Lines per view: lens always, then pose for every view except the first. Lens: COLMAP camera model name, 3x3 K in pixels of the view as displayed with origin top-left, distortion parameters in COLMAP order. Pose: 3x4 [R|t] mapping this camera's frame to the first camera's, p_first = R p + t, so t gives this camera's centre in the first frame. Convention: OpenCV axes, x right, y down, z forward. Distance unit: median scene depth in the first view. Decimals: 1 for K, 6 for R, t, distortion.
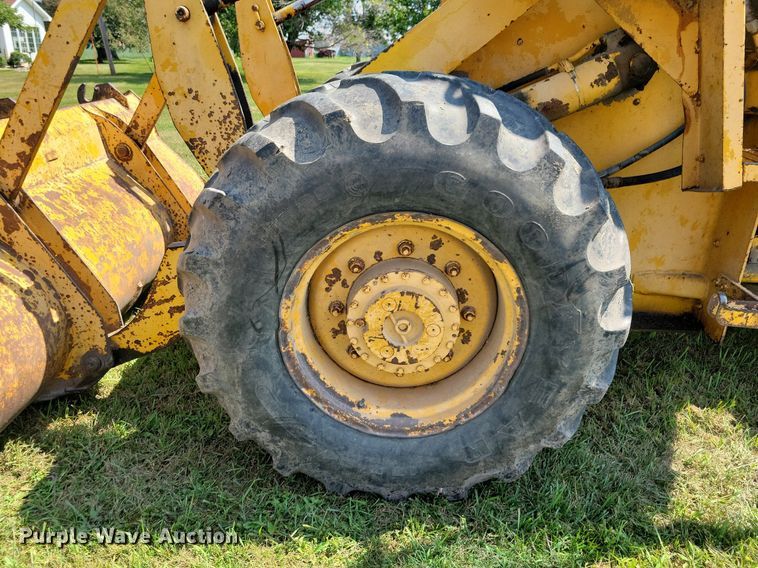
lens RADIAL K [[582.7, 0, 388.6], [0, 582.7, 302.6], [0, 0, 1]] dist [0.037113, -0.036415]
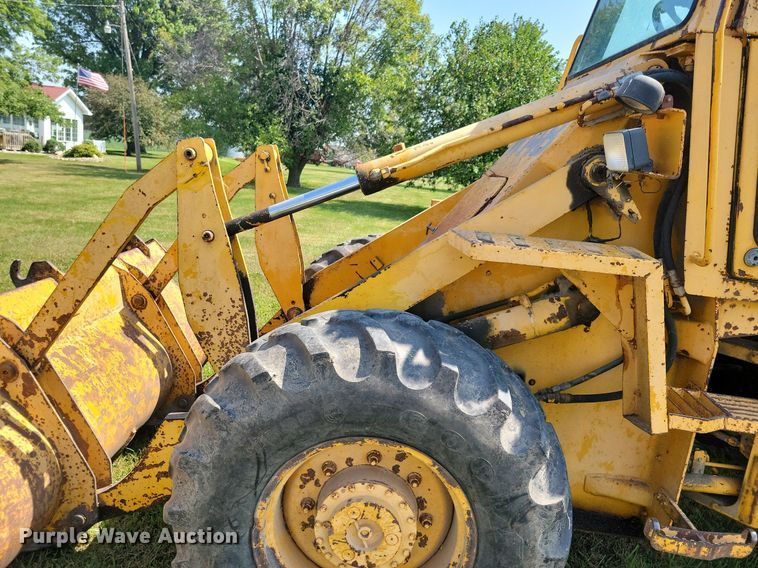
lens RADIAL K [[582.7, 0, 384.7], [0, 582.7, 283.7], [0, 0, 1]] dist [0.037113, -0.036415]
pose [[0.996343, 0.085247, -0.005842, 0.026011], [-0.084907, 0.980060, -0.179649, -0.207568], [-0.009589, 0.179488, 0.983713, -0.164428]]
